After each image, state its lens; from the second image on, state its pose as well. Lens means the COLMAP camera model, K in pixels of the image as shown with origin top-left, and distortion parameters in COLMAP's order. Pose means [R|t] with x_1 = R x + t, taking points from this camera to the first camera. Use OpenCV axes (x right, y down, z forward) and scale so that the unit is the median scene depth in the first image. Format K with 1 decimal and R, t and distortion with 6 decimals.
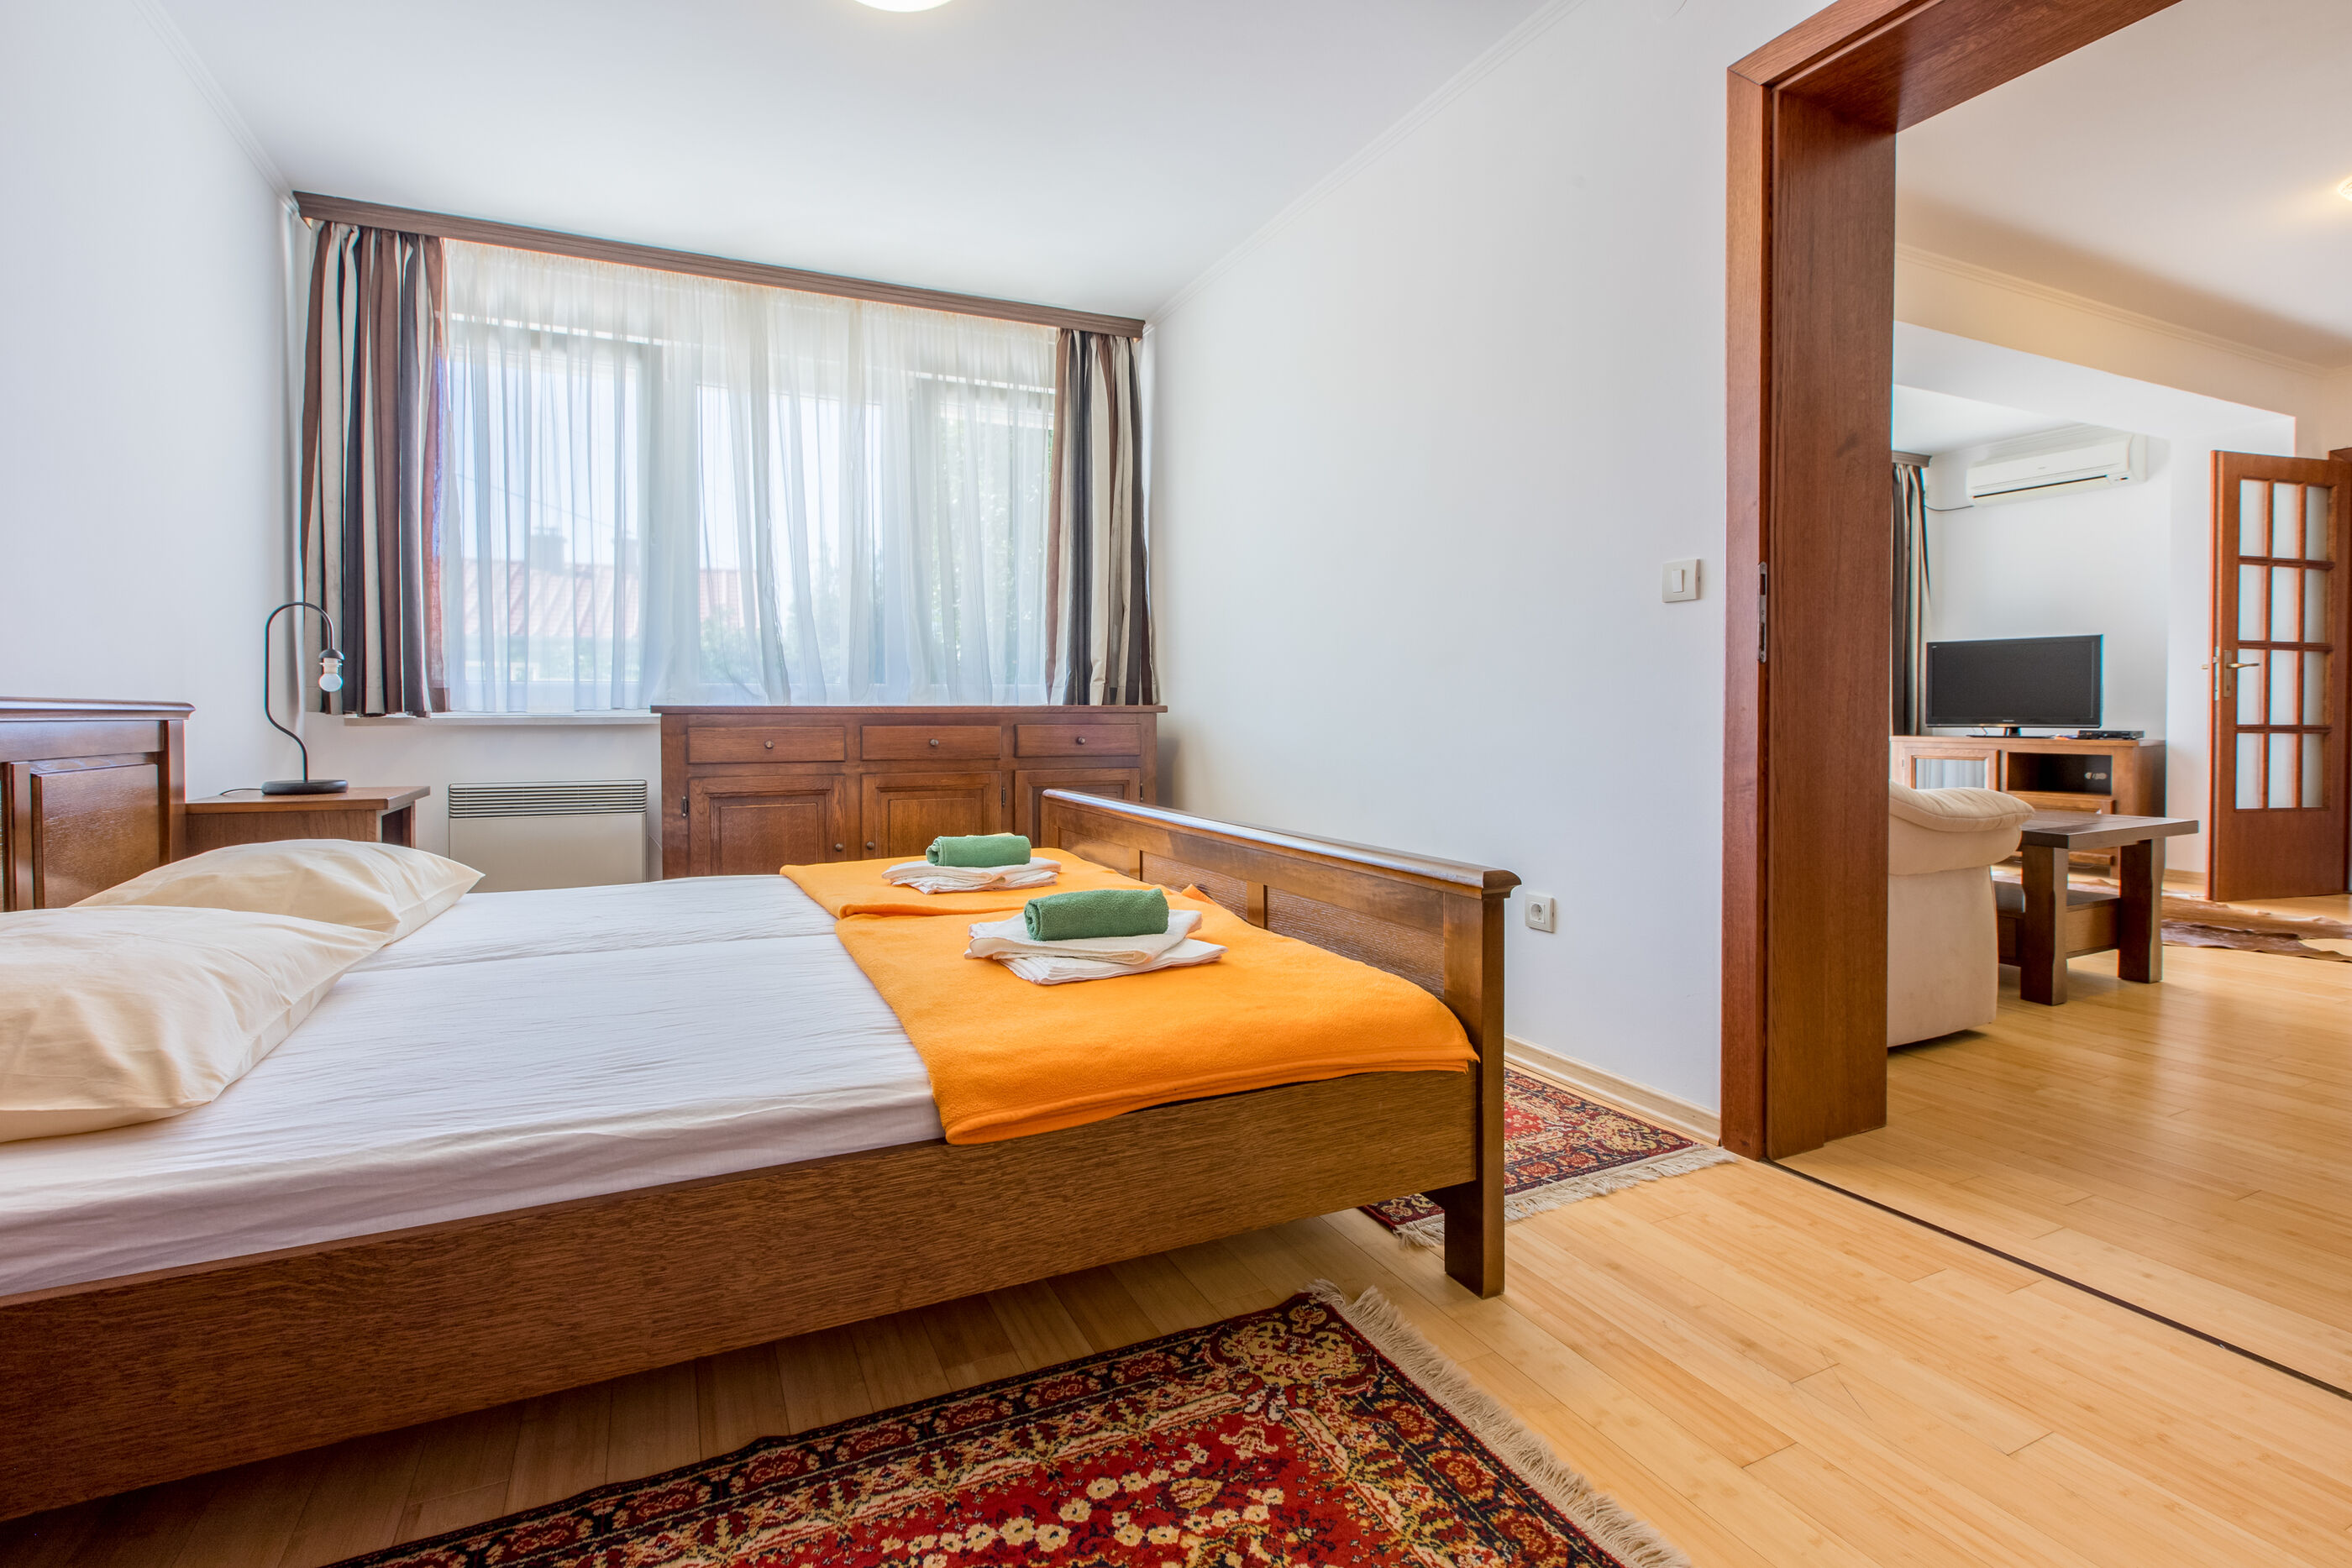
lens RADIAL K [[1094.6, 0, 1163.7], [0, 1094.6, 708.2], [0, 0, 1]] dist [-0.000785, -0.000493]
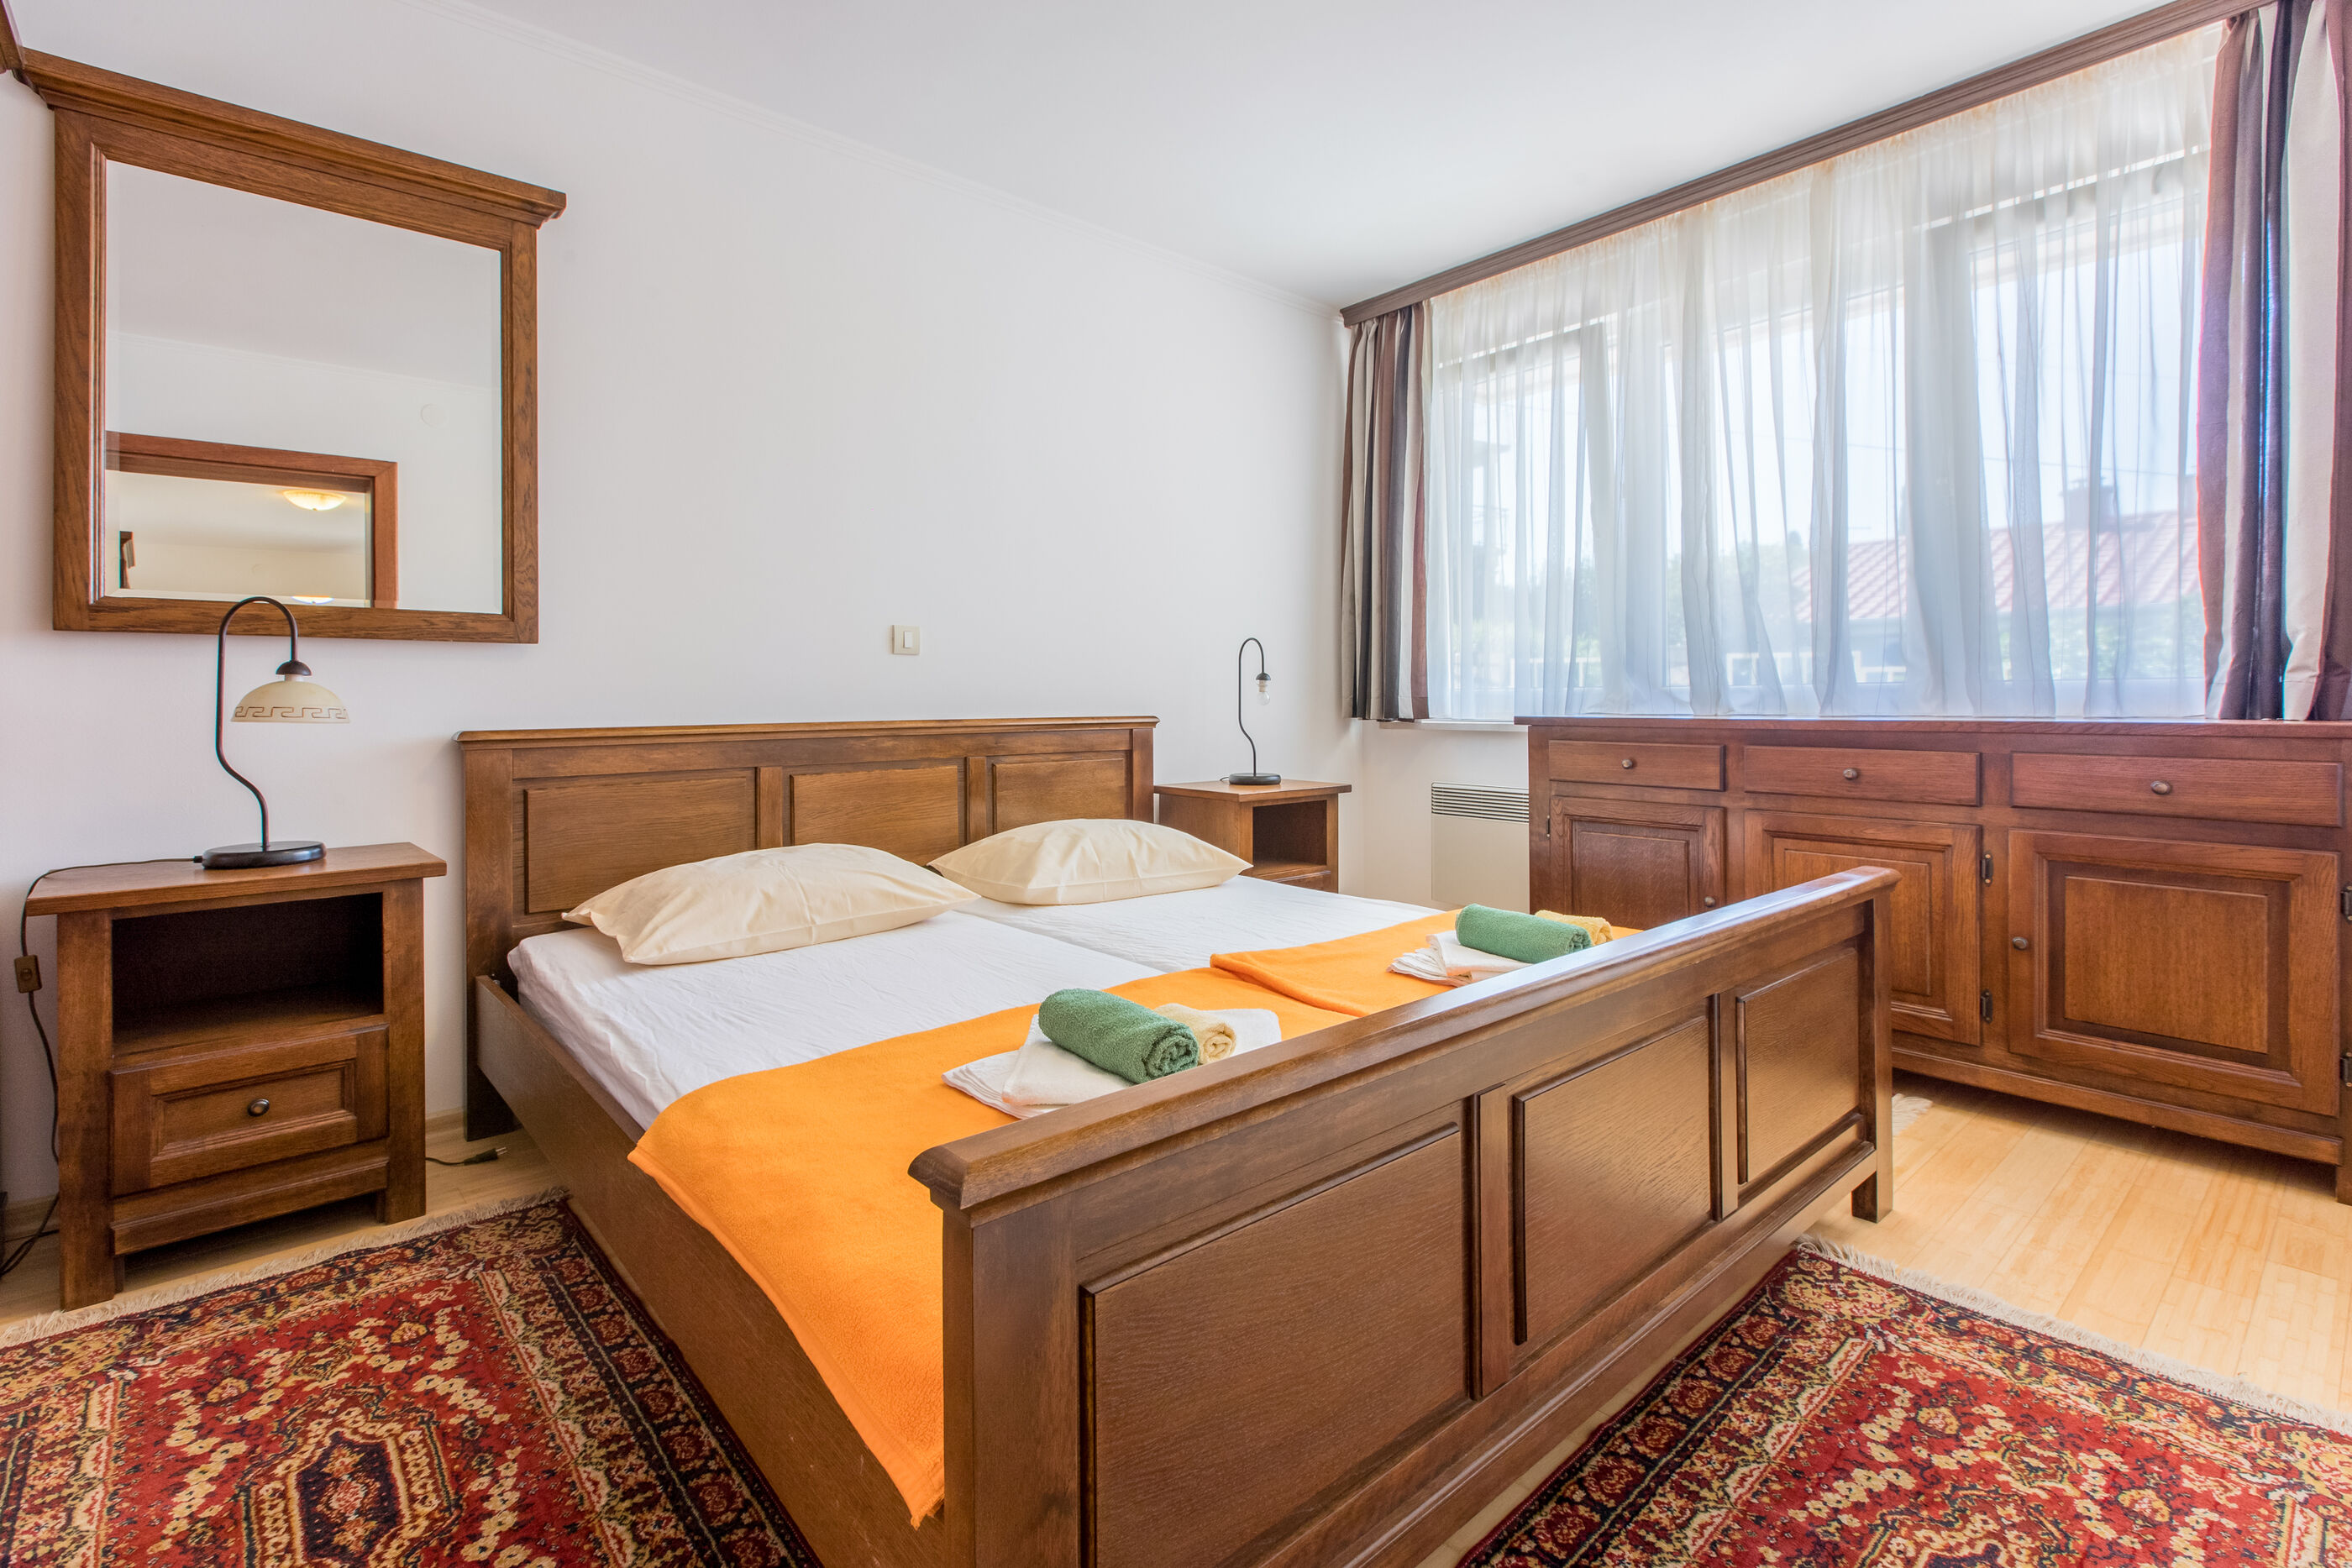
lens RADIAL K [[1078.3, 0, 1171.7], [0, 1078.3, 704.1], [0, 0, 1]] dist [-0.009435, -0.001213]
pose [[0.268900, 0.008247, -0.963133, 0.339879], [0.010010, 0.999885, 0.011356, -0.025660], [0.963116, -0.012695, 0.268787, 0.432115]]
